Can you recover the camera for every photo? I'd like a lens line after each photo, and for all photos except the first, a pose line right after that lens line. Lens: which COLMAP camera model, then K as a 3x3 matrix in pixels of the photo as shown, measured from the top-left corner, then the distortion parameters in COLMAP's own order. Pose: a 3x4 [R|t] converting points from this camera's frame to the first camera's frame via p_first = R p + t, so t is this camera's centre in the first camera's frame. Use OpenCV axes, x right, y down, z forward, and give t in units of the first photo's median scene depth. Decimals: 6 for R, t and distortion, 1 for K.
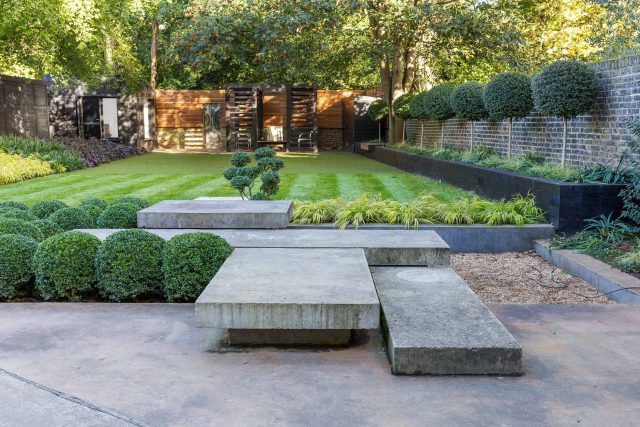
lens RADIAL K [[613.3, 0, 319.3], [0, 613.3, 216.0], [0, 0, 1]] dist [0.009805, 0.000000]
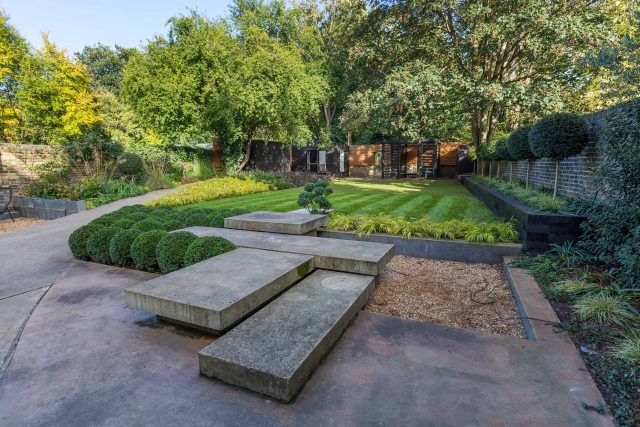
lens RADIAL K [[333.9, 0, 322.8], [0, 333.9, 208.7], [0, 0, 1]] dist [0.002504, -0.000908]
pose [[0.917916, 0.045234, -0.394187, 0.240133], [-0.050322, 0.998730, -0.002576, -0.033542], [0.393570, 0.022201, 0.919027, 0.191056]]
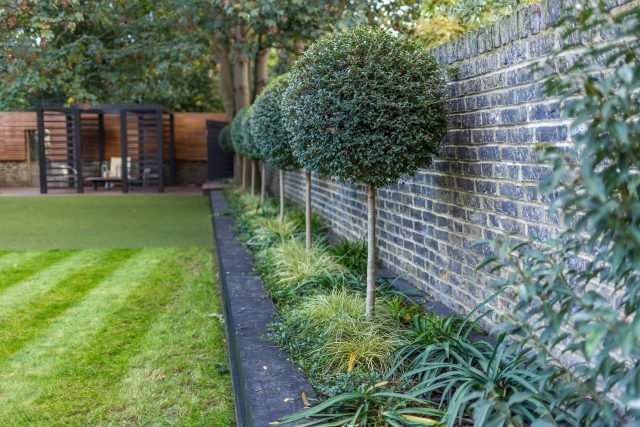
lens RADIAL K [[613.3, 0, 315.7], [0, 613.3, 216.3], [0, 0, 1]] dist [0.009805, 0.000000]
pose [[0.995633, -0.010154, 0.092801, 0.341224], [0.013643, 0.999221, -0.037035, -0.129149], [-0.092353, 0.038140, 0.994996, 0.644446]]
